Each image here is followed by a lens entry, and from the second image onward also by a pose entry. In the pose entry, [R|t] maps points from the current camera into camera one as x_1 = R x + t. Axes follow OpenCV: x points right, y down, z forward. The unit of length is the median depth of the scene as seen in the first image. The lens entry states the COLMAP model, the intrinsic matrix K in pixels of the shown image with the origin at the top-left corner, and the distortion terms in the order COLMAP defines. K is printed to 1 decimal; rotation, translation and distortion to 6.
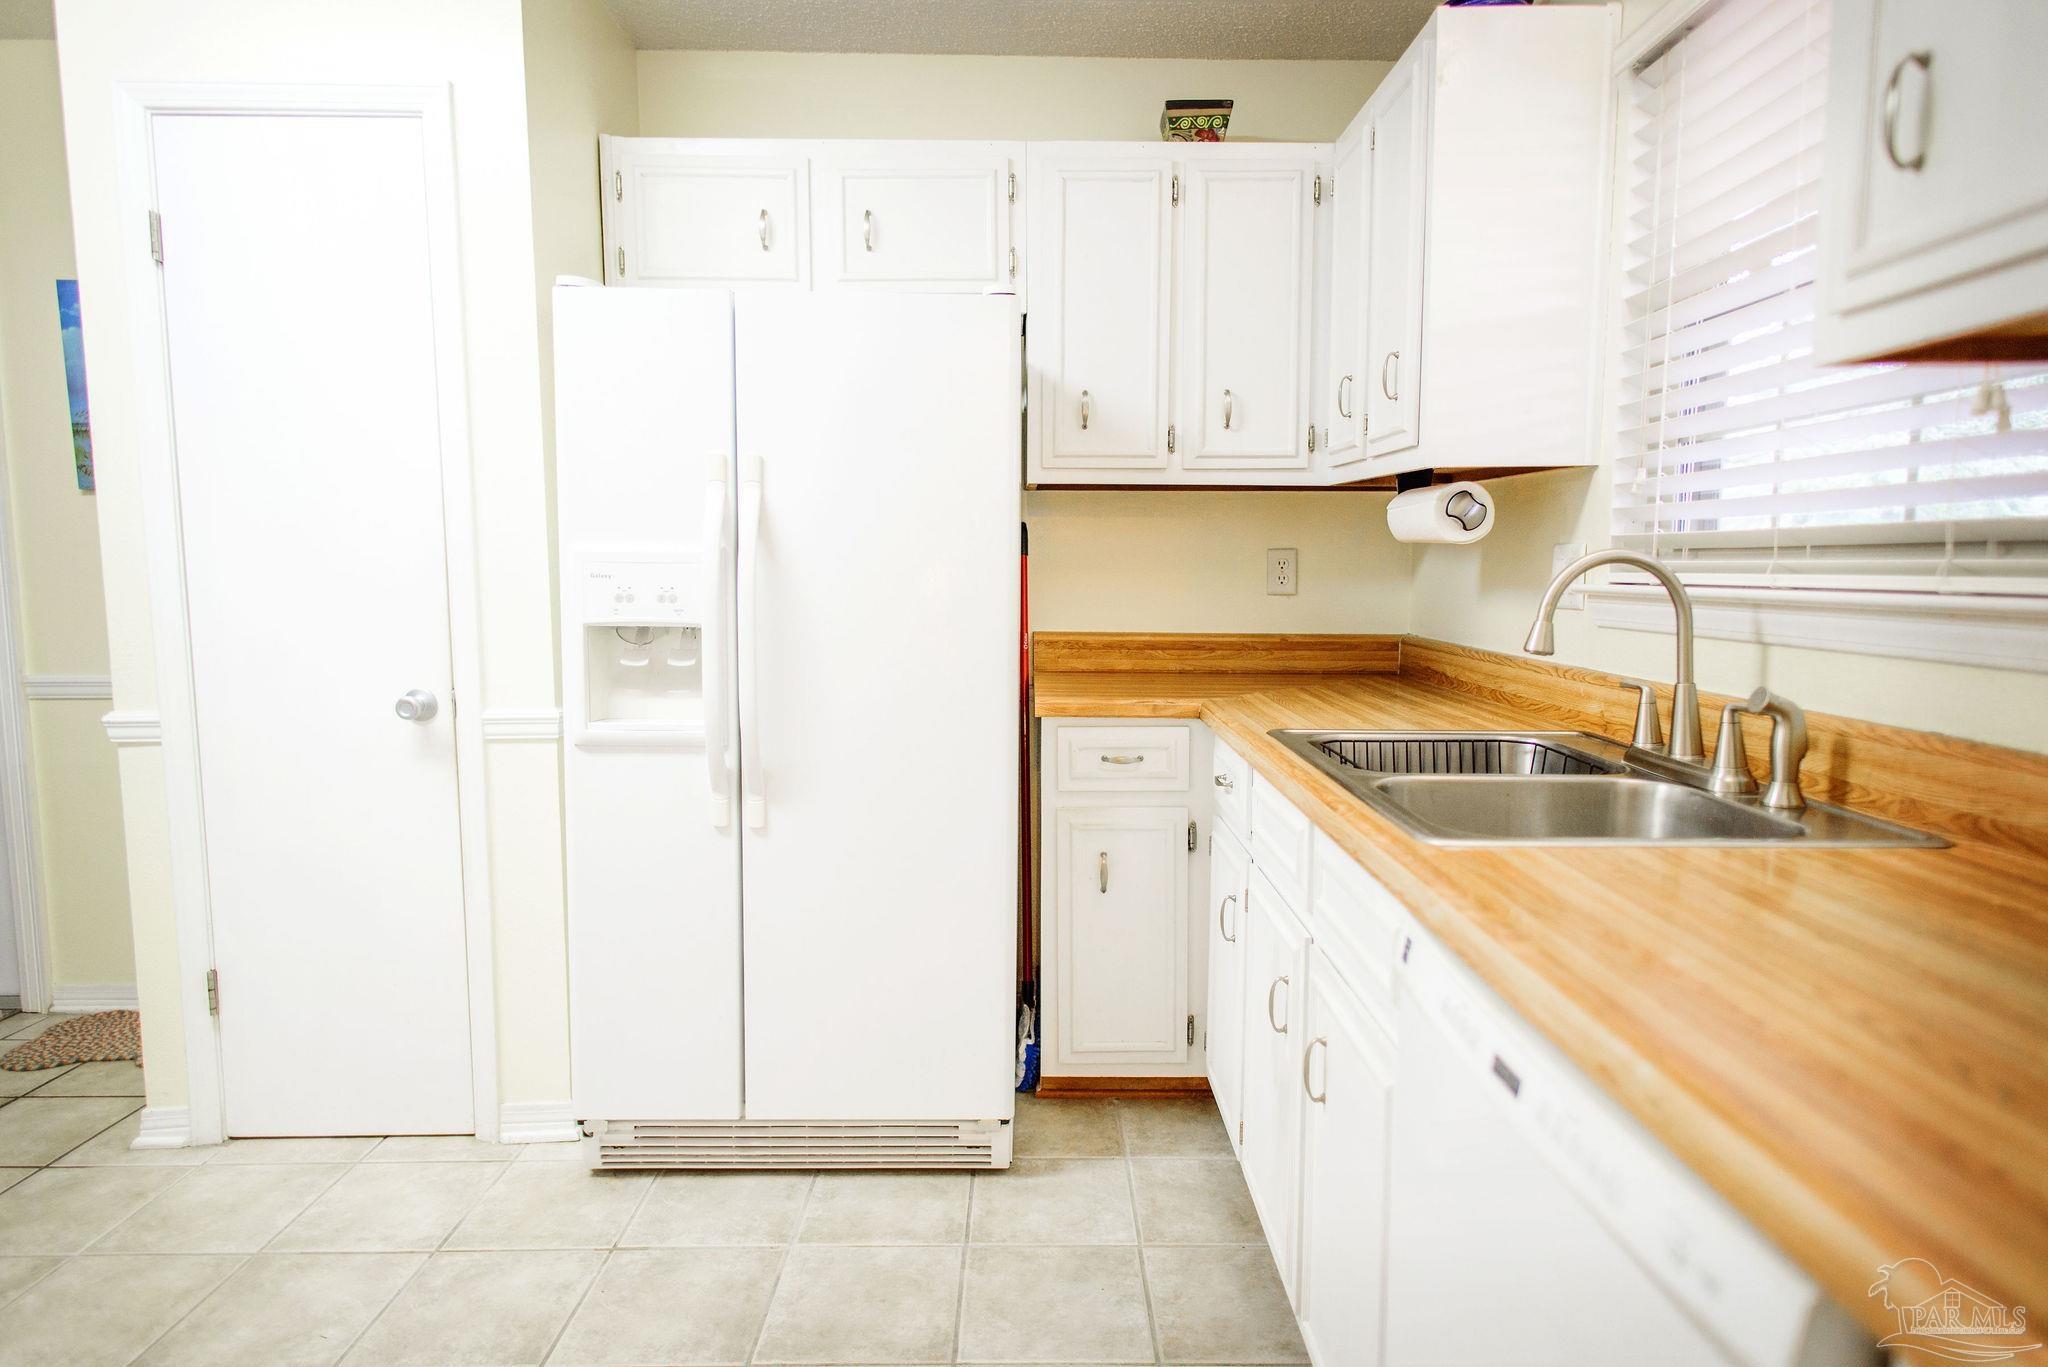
lens RADIAL K [[1182.5, 0, 1035.6], [0, 1182.5, 683.1], [0, 0, 1]] dist [-0.039018, 0.016620]
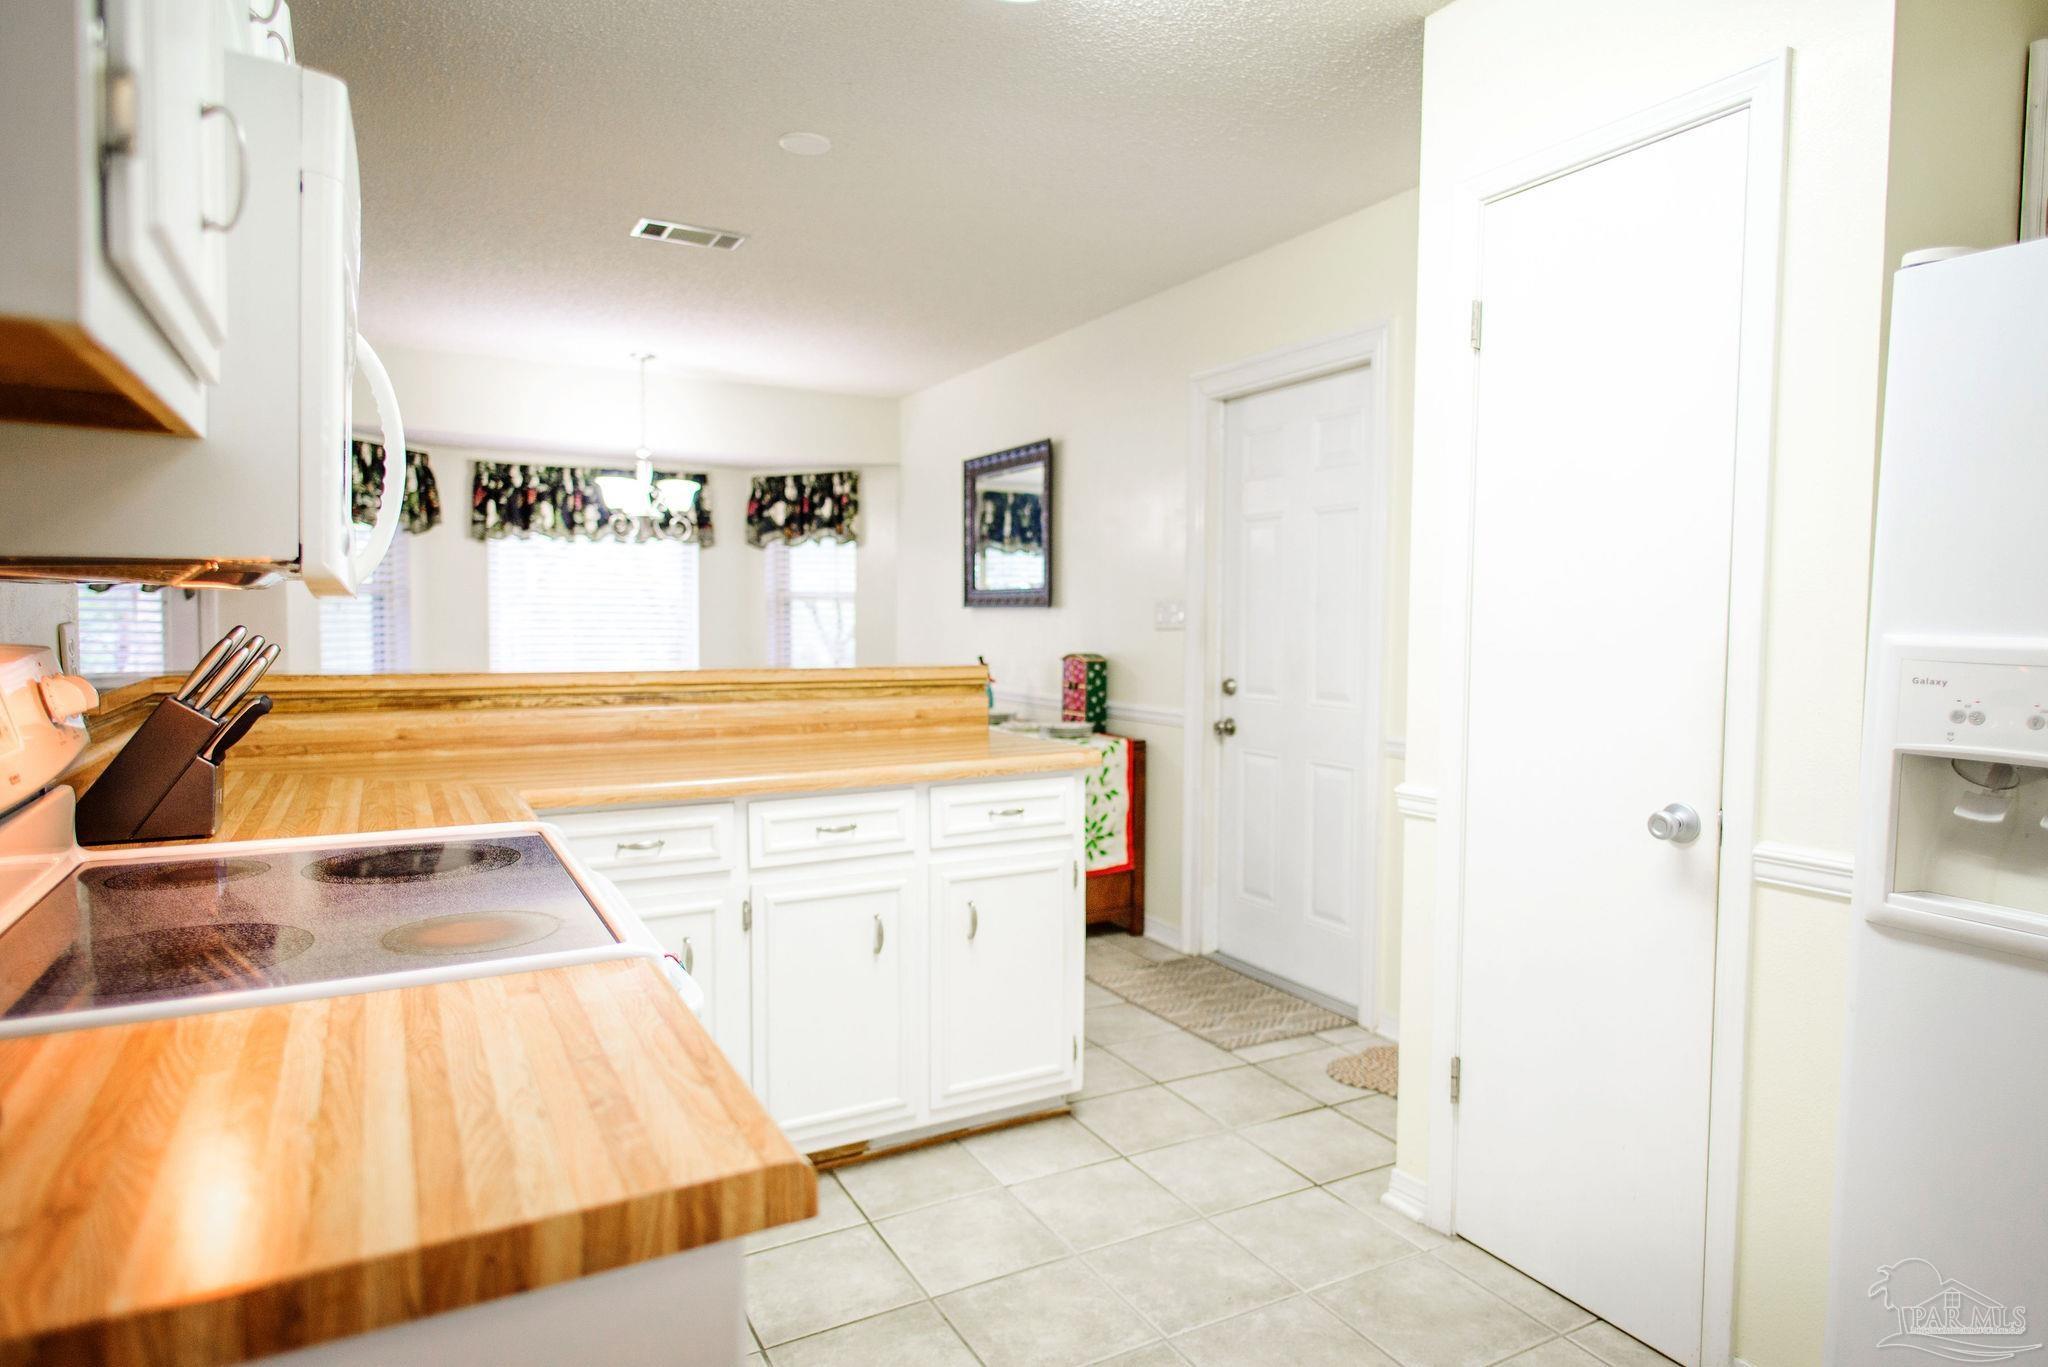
lens RADIAL K [[1185.3, 0, 1024.0], [0, 1185.3, 683.5], [0, 0, 1]] dist [0.002322, 0.000126]
pose [[0.470364, 0.045615, -0.881293, -0.012858], [-0.096007, 0.995381, 0.000279, -0.032928], [0.877234, 0.084479, 0.472571, 0.183822]]
